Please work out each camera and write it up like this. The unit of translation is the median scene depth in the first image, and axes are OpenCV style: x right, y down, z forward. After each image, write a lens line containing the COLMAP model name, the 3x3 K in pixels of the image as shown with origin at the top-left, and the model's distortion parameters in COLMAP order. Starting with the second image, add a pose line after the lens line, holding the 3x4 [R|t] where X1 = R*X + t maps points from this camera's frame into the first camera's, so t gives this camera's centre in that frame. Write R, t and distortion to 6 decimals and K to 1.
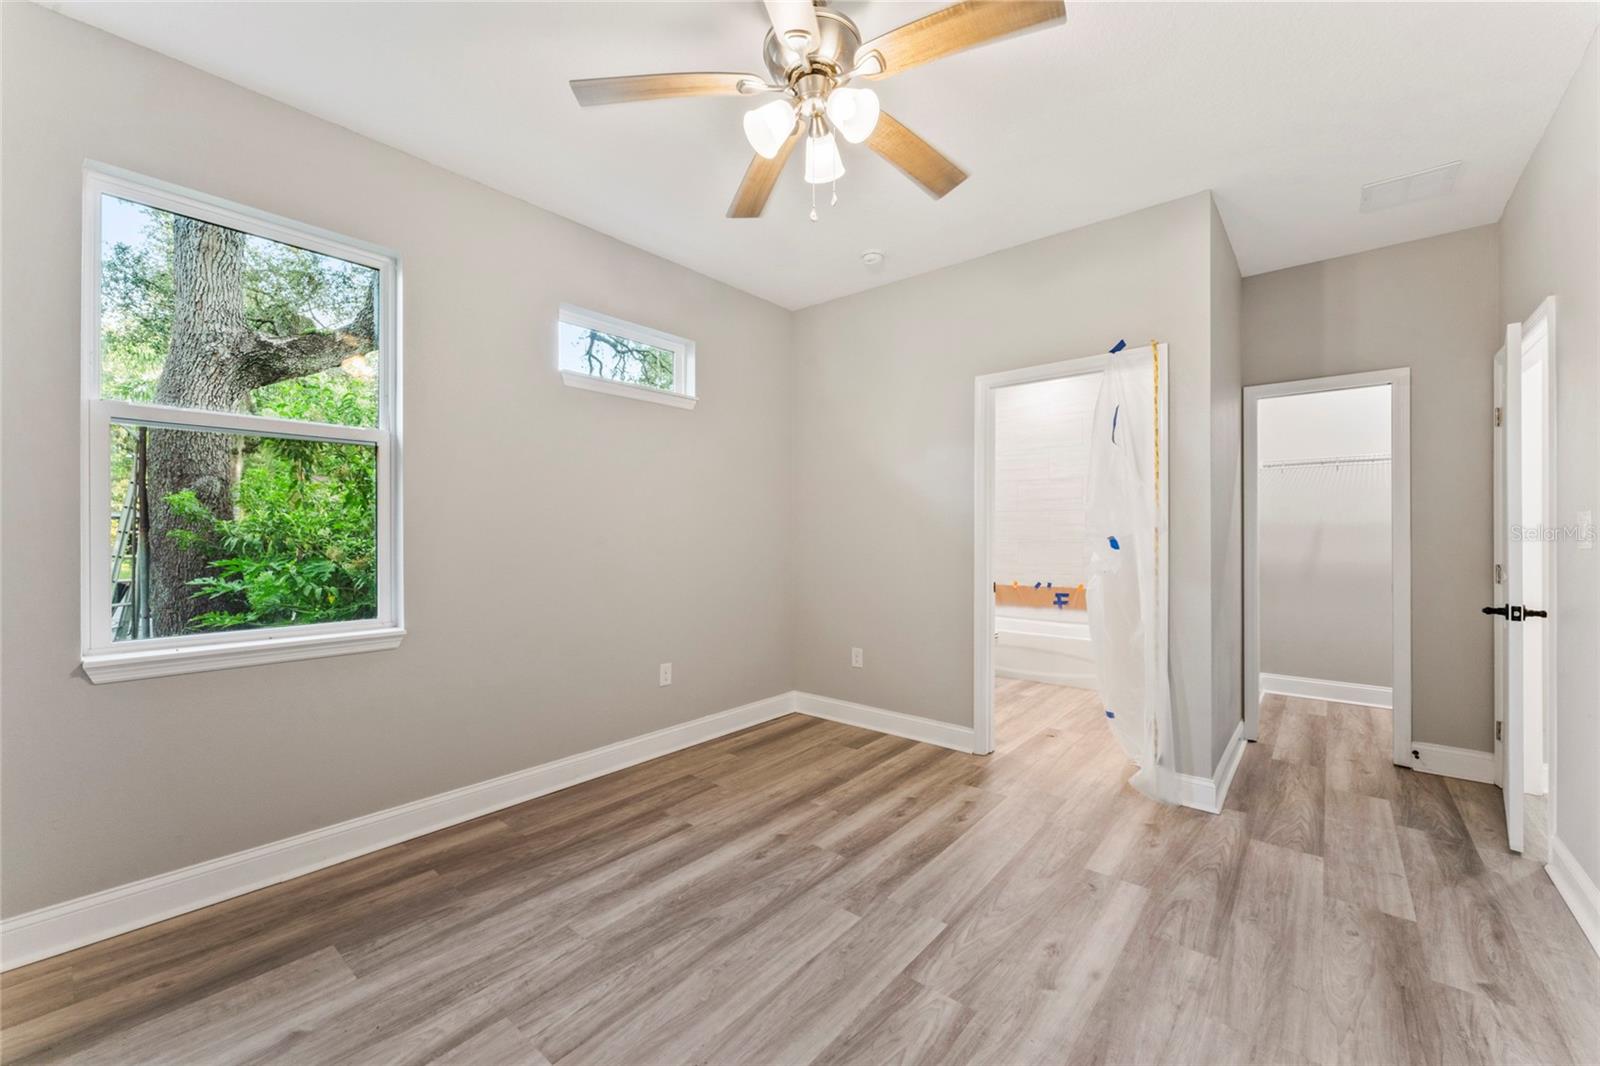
lens RADIAL K [[631.3, 0, 794.6], [0, 631.3, 531.6], [0, 0, 1]] dist [0.000158, 0.000019]
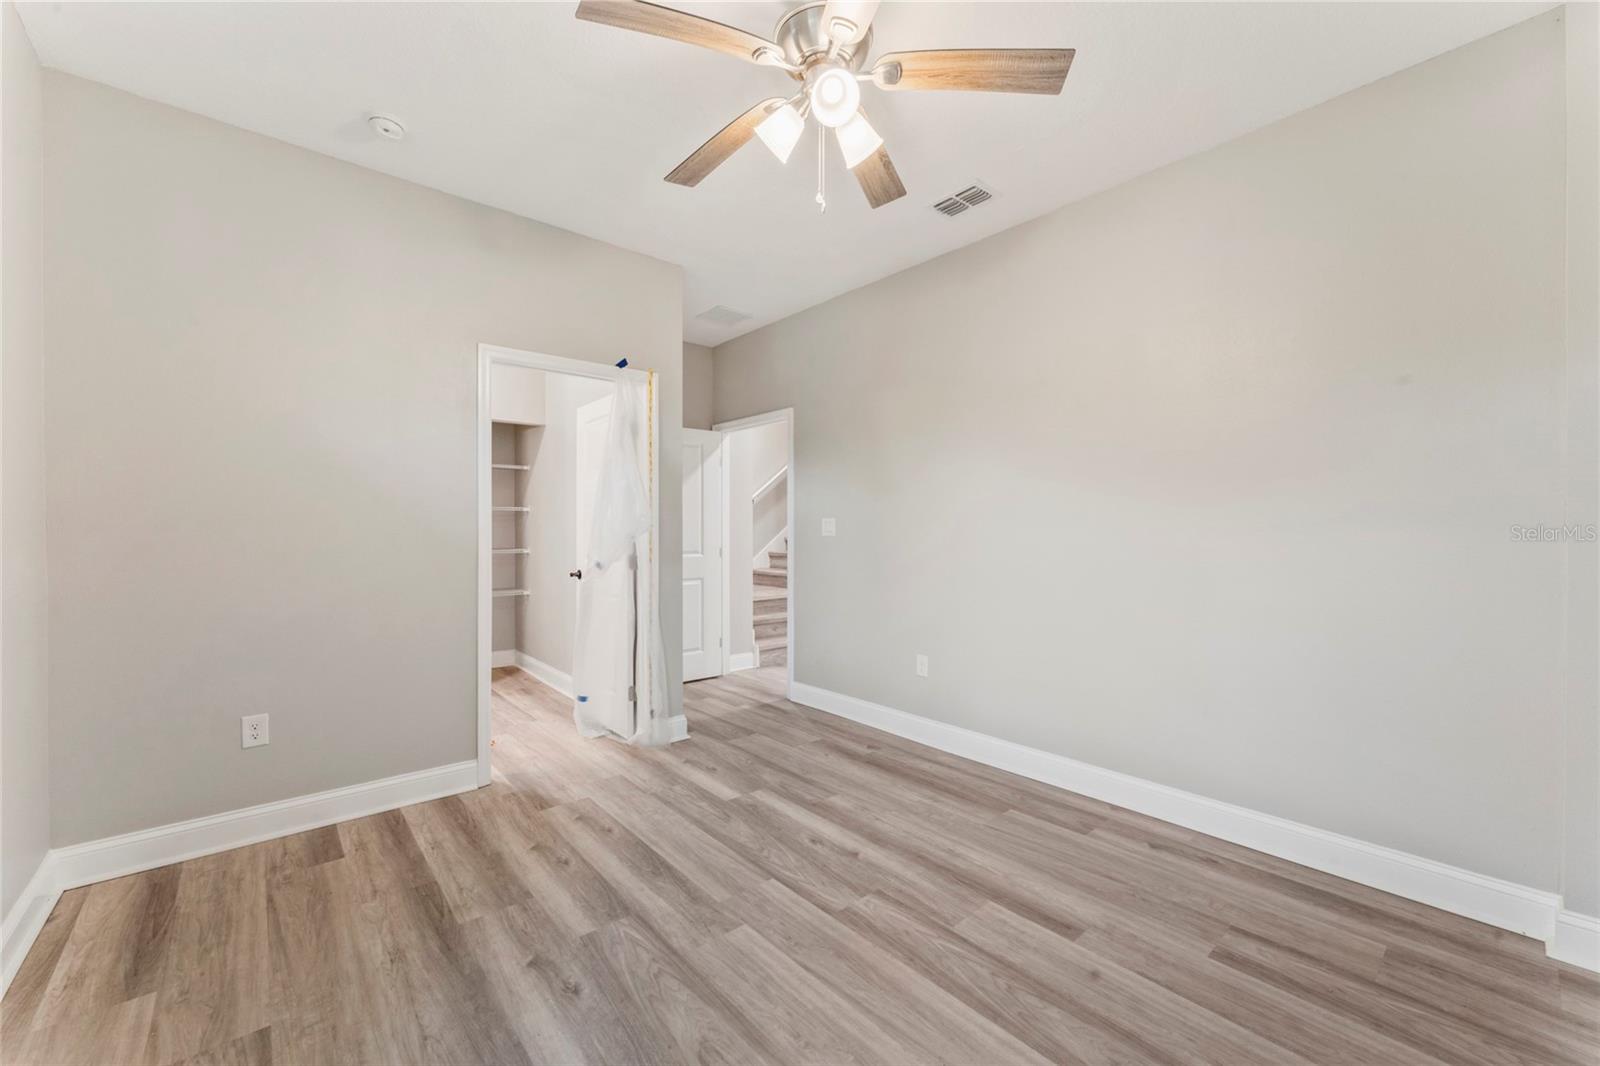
lens RADIAL K [[631.3, 0, 794.6], [0, 631.3, 531.6], [0, 0, 1]] dist [0.000158, 0.000019]
pose [[0.160156, -0.000155, 0.987092, -0.665572], [-0.003913, 0.999992, 0.000792, 0.007821], [-0.987084, -0.003990, 0.160154, 0.615358]]
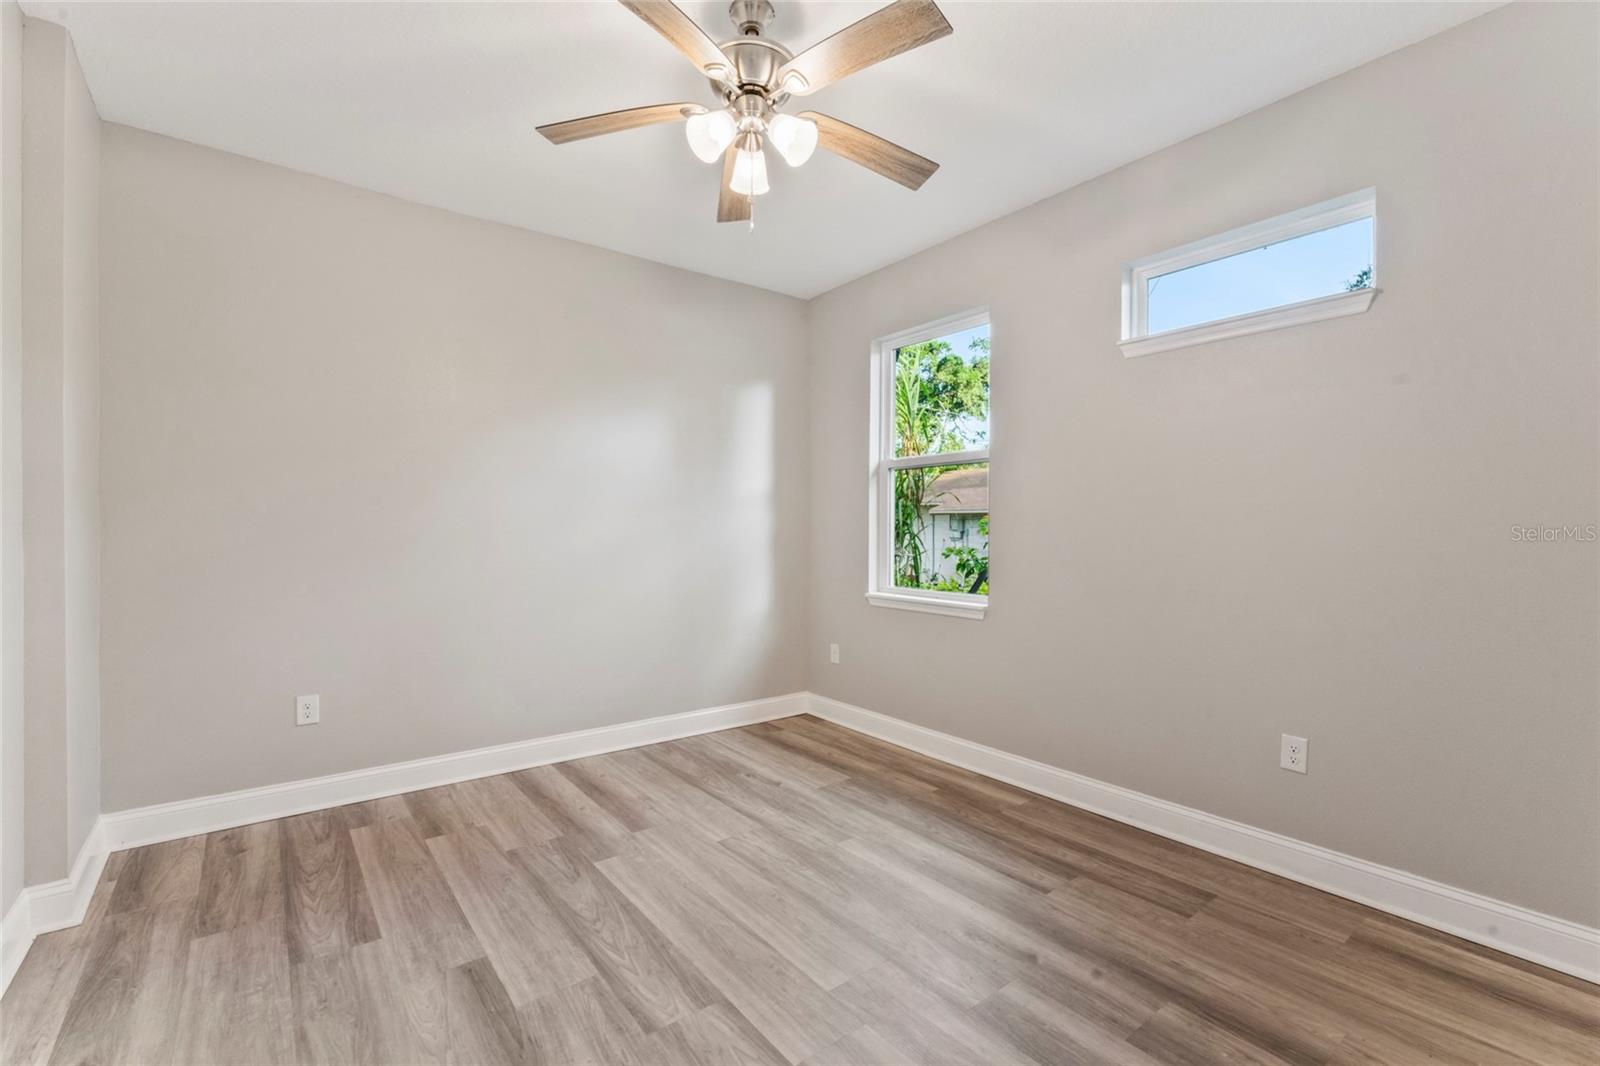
lens RADIAL K [[698.5, 0, 794.1], [0, 698.5, 528.7], [0, 0, 1]] dist [0.000636, 0.000240]
pose [[-0.210140, -0.001956, -0.977669, 0.805766], [0.001663, 0.999996, -0.002358, 0.005434], [0.977670, -0.002121, -0.210136, 0.915666]]
